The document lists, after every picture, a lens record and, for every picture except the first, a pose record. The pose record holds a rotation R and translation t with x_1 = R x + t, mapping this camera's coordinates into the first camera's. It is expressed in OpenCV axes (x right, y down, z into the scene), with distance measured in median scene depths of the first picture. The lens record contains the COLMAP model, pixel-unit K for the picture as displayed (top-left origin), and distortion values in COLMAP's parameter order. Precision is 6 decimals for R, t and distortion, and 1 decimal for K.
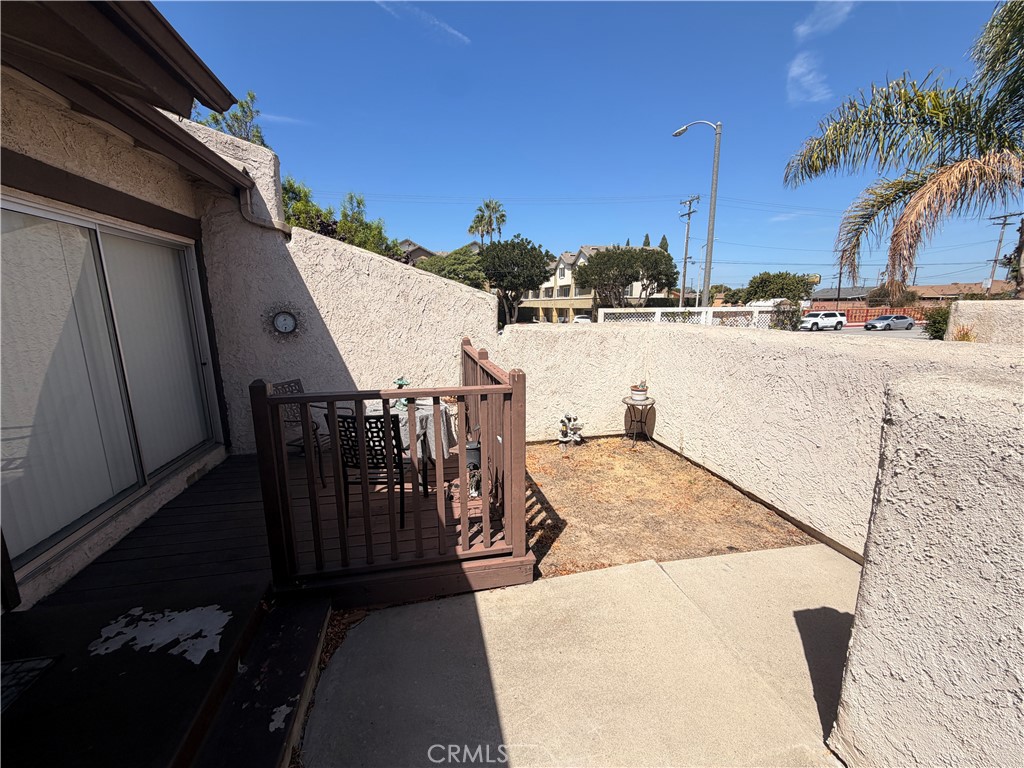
lens RADIAL K [[405.2, 0, 512.0], [0, 405.2, 384.0], [0, 0, 1]] dist [0.001557, 0.000258]
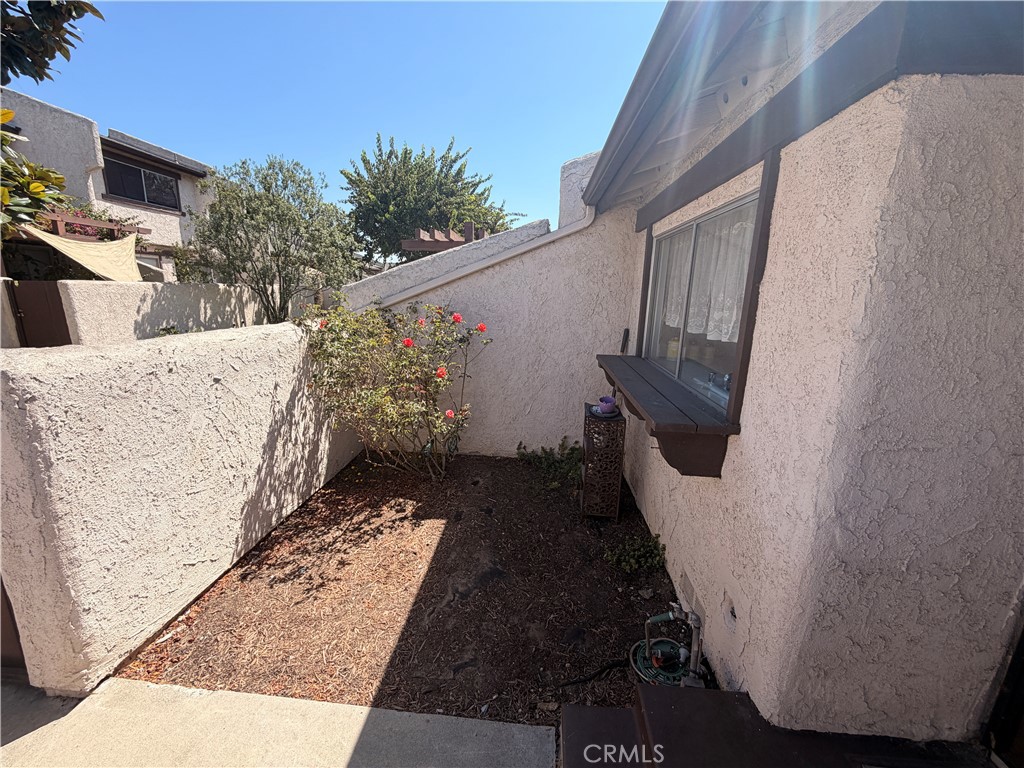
lens RADIAL K [[410.2, 0, 507.8], [0, 410.2, 382.3], [0, 0, 1]] dist [-0.001074, 0.000474]
pose [[-0.954278, -0.084576, 0.286704, -0.204026], [0.037295, 0.917955, 0.394928, -0.106156], [-0.296583, 0.387564, -0.872830, 0.468458]]
